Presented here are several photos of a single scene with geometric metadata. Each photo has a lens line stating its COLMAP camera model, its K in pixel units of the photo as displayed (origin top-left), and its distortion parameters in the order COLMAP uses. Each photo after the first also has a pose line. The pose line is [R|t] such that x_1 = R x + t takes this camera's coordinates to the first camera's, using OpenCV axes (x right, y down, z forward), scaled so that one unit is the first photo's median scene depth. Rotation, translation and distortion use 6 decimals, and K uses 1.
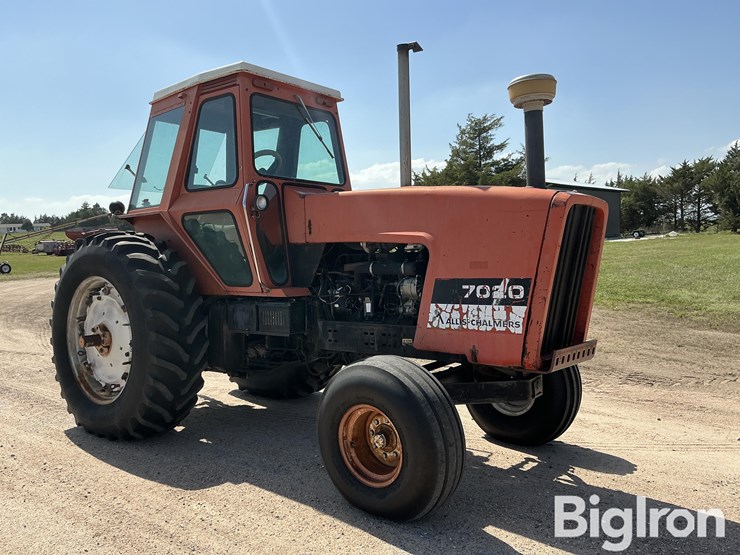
lens RADIAL K [[619.0, 0, 370.1], [0, 619.0, 279.8], [0, 0, 1]] dist [0.111504, -0.235695]
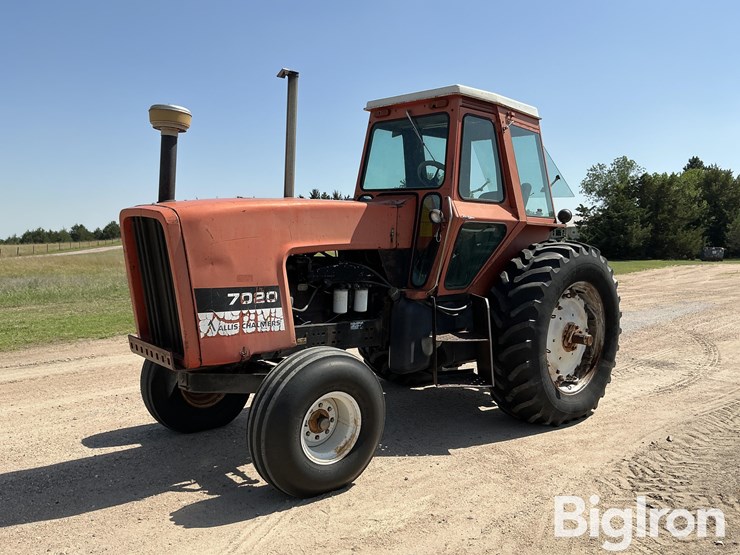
lens RADIAL K [[619.0, 0, 367.5], [0, 619.0, 278.3], [0, 0, 1]] dist [0.111504, -0.235695]
pose [[-0.141490, 0.083461, -0.986415, 1.158196], [-0.073562, 0.992798, 0.094552, -0.121532], [0.987203, 0.085940, -0.134331, 1.298809]]
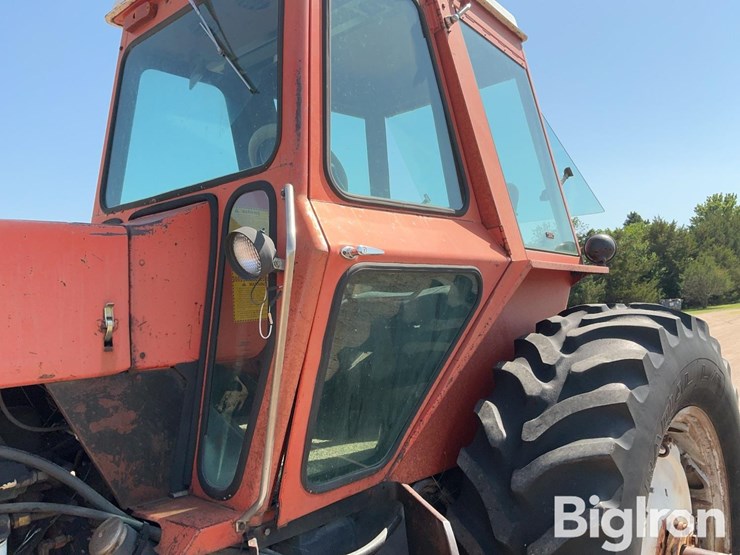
lens RADIAL K [[619.0, 0, 361.8], [0, 619.0, 261.3], [0, 0, 1]] dist [0.111504, -0.235695]
pose [[-0.075668, -0.054901, -0.995621, 0.315479], [-0.001920, 0.998489, -0.054913, -0.113069], [0.997131, -0.002244, -0.075659, 1.346479]]
